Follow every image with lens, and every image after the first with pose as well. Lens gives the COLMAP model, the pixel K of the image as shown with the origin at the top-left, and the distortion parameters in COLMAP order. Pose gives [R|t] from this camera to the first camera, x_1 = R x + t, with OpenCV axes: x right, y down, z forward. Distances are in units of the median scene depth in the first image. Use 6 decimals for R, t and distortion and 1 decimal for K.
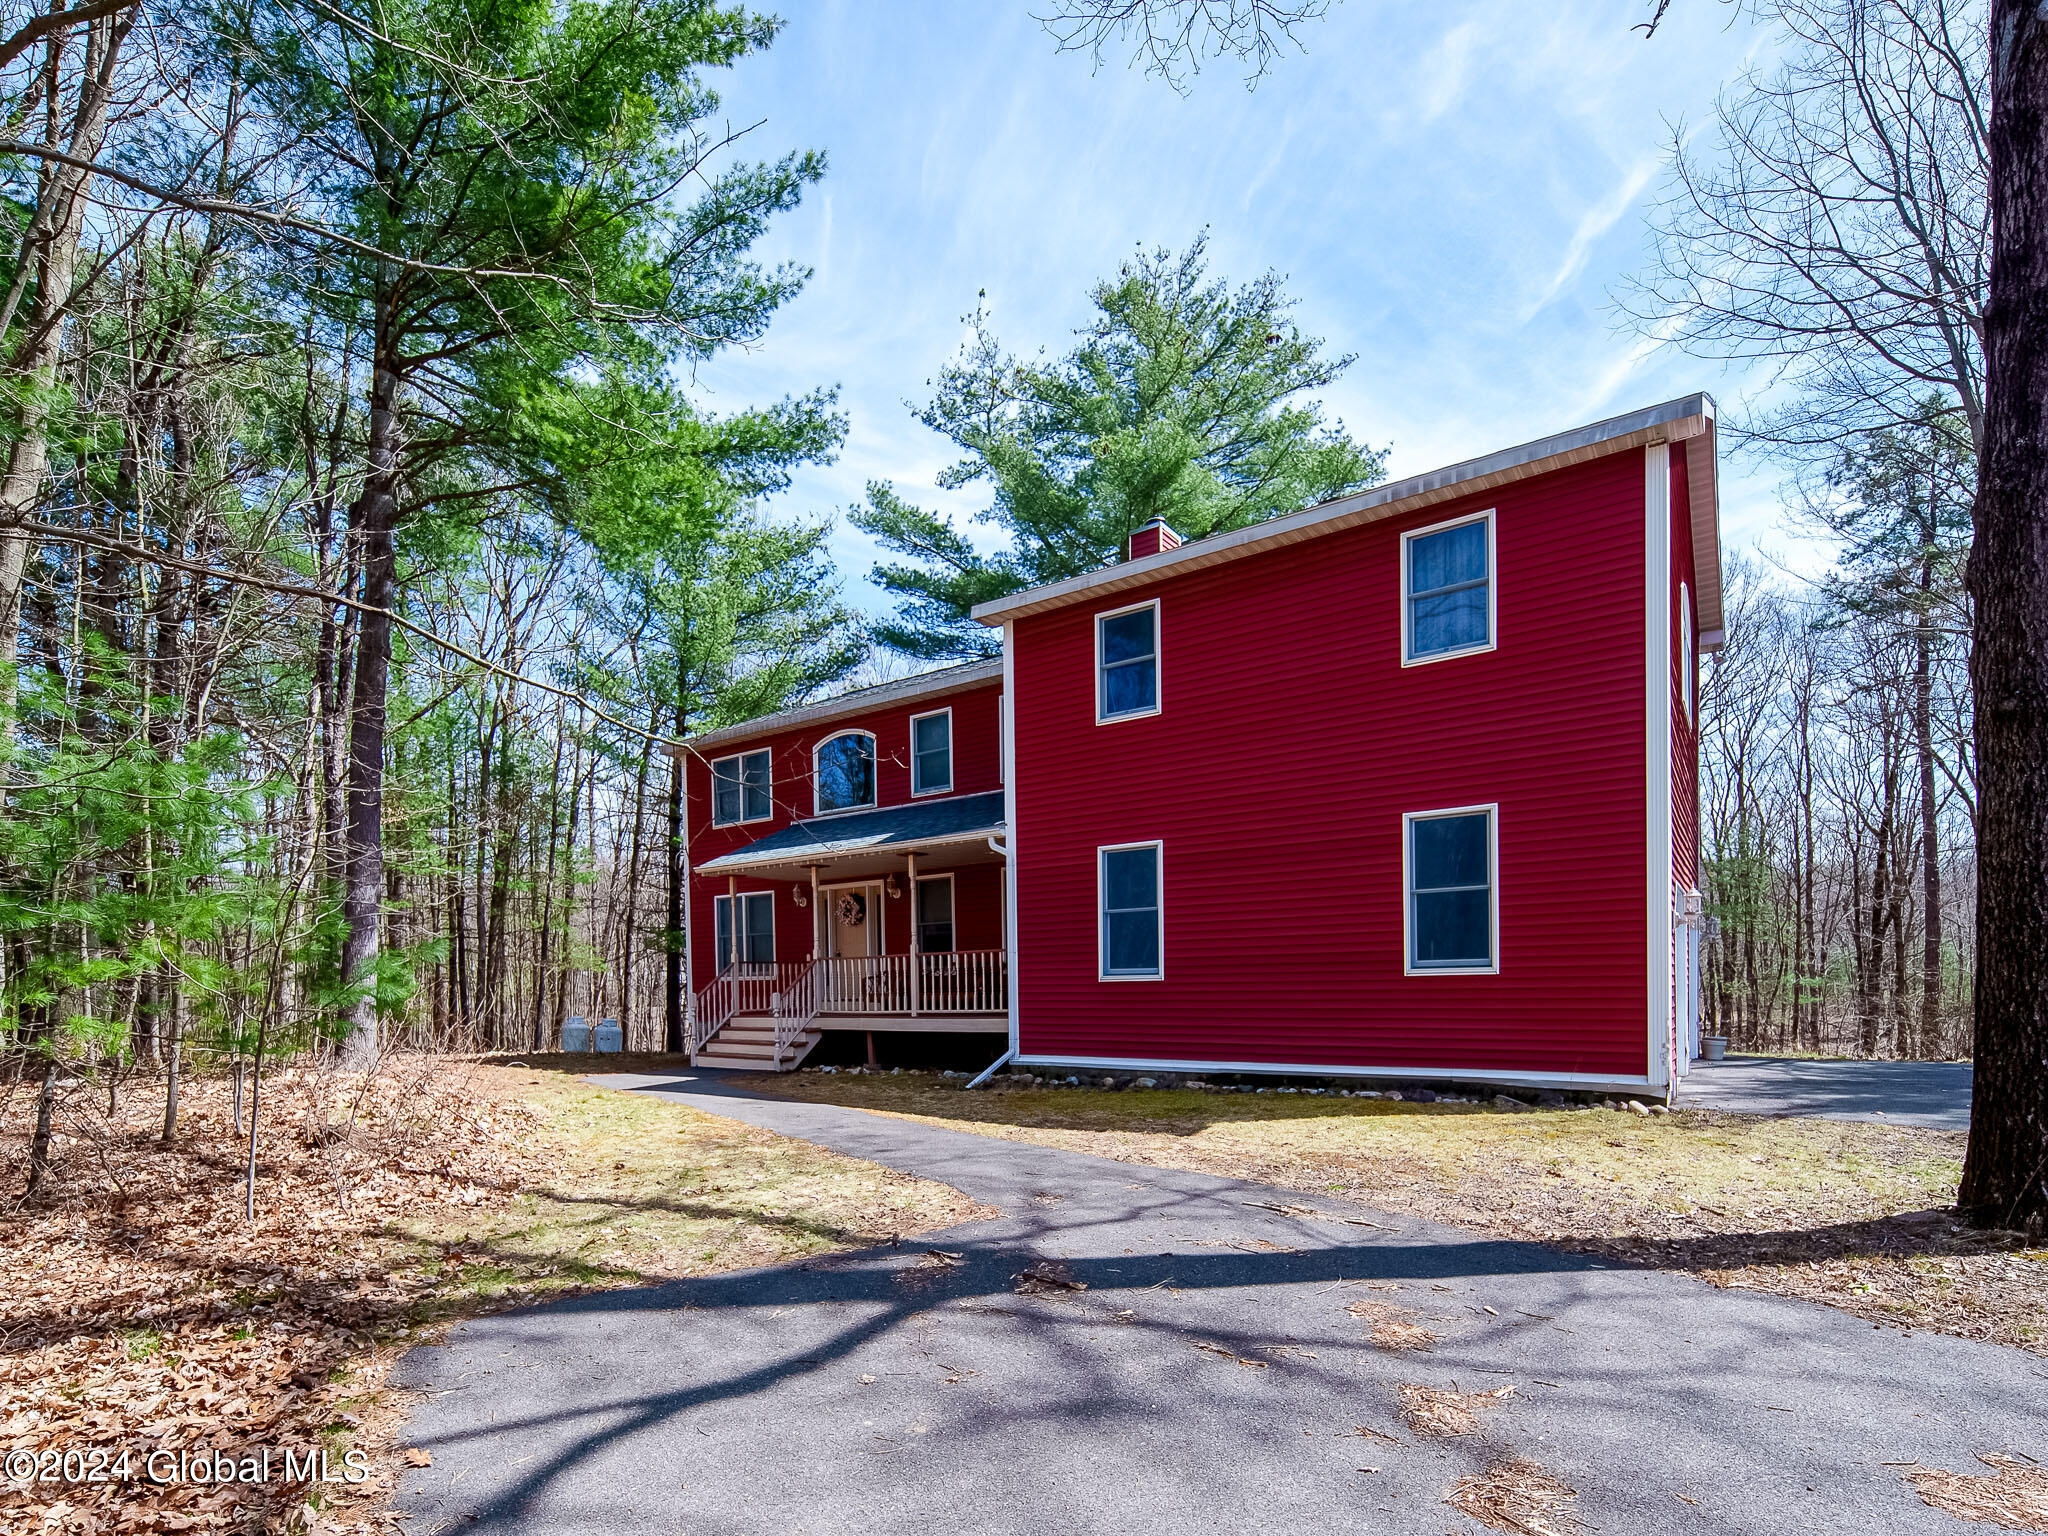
lens RADIAL K [[1360.1, 0, 1022.2], [0, 1360.1, 739.7], [0, 0, 1]] dist [0.004195, 0.001403]
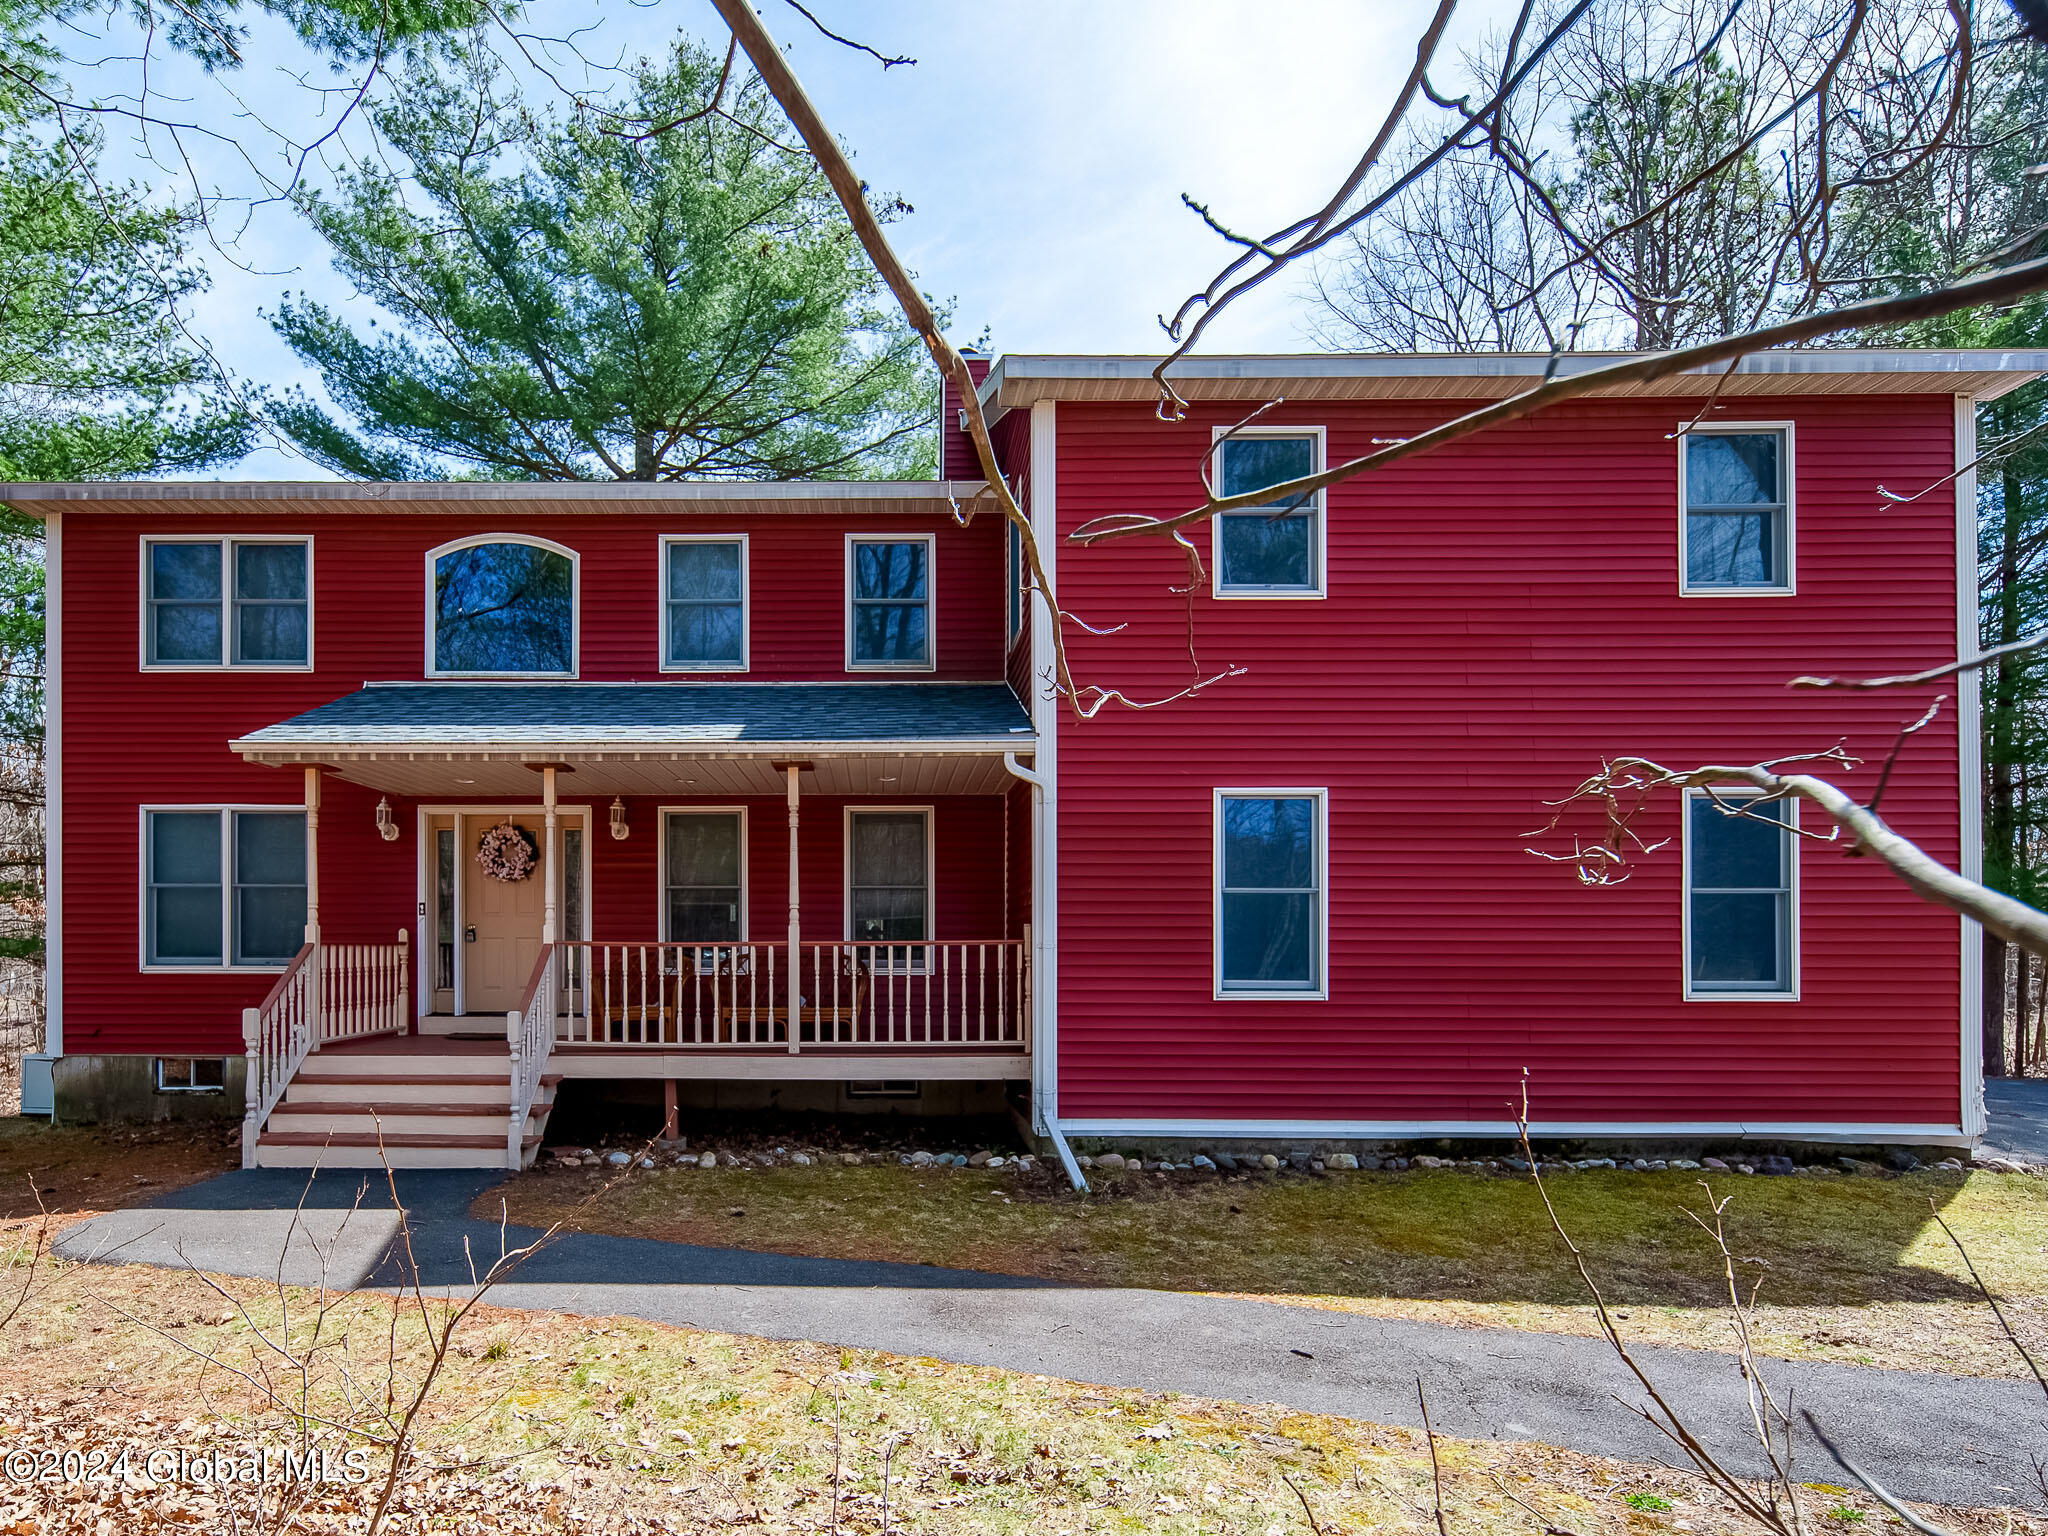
lens RADIAL K [[1360.1, 0, 1022.2], [0, 1360.1, 739.7], [0, 0, 1]] dist [0.004195, 0.001403]
pose [[0.757129, 0.132650, 0.639656, -0.400866], [-0.134047, 0.989878, -0.046612, 0.093677], [-0.639365, -0.050453, 0.767246, 0.542924]]
